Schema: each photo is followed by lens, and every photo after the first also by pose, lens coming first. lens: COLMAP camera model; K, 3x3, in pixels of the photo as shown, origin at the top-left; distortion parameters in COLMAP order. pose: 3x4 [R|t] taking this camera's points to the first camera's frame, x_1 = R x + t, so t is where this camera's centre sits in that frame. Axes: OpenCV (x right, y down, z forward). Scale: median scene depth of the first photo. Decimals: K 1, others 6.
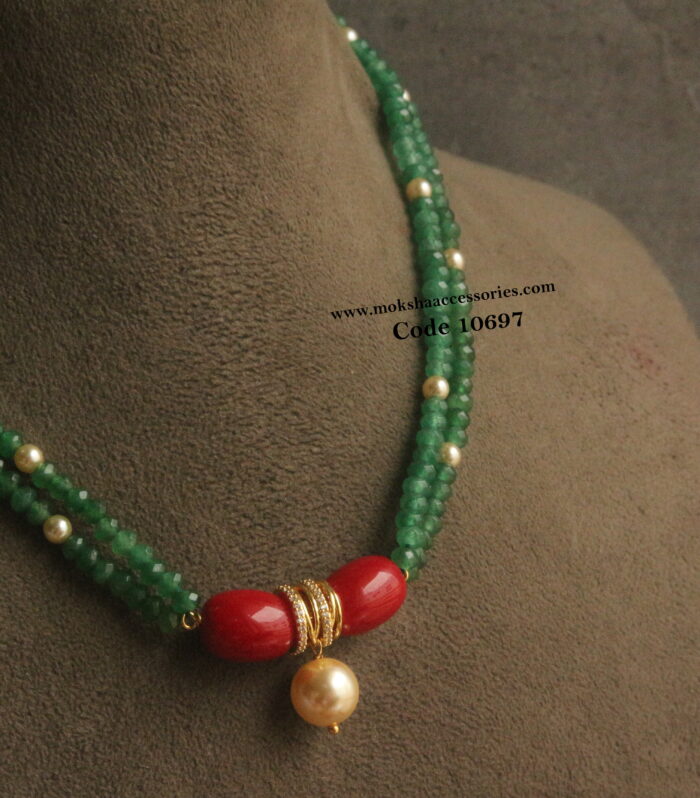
lens RADIAL K [[3179.4, 0, 333.3], [0, 3179.4, 397.6], [0, 0, 1]] dist [0.070611, -1.954661]
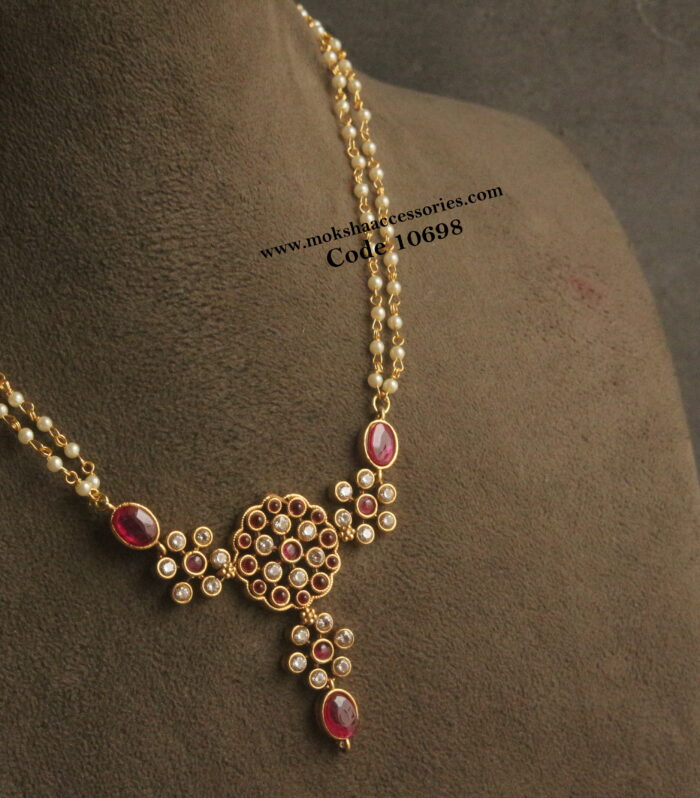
lens RADIAL K [[3179.4, 0, 333.3], [0, 3179.4, 397.6], [0, 0, 1]] dist [0.070611, -1.954661]
pose [[0.999130, -0.039537, -0.013280, 0.028924], [0.040538, 0.995441, 0.086332, -0.079224], [0.009806, -0.086795, 0.996178, -0.071964]]
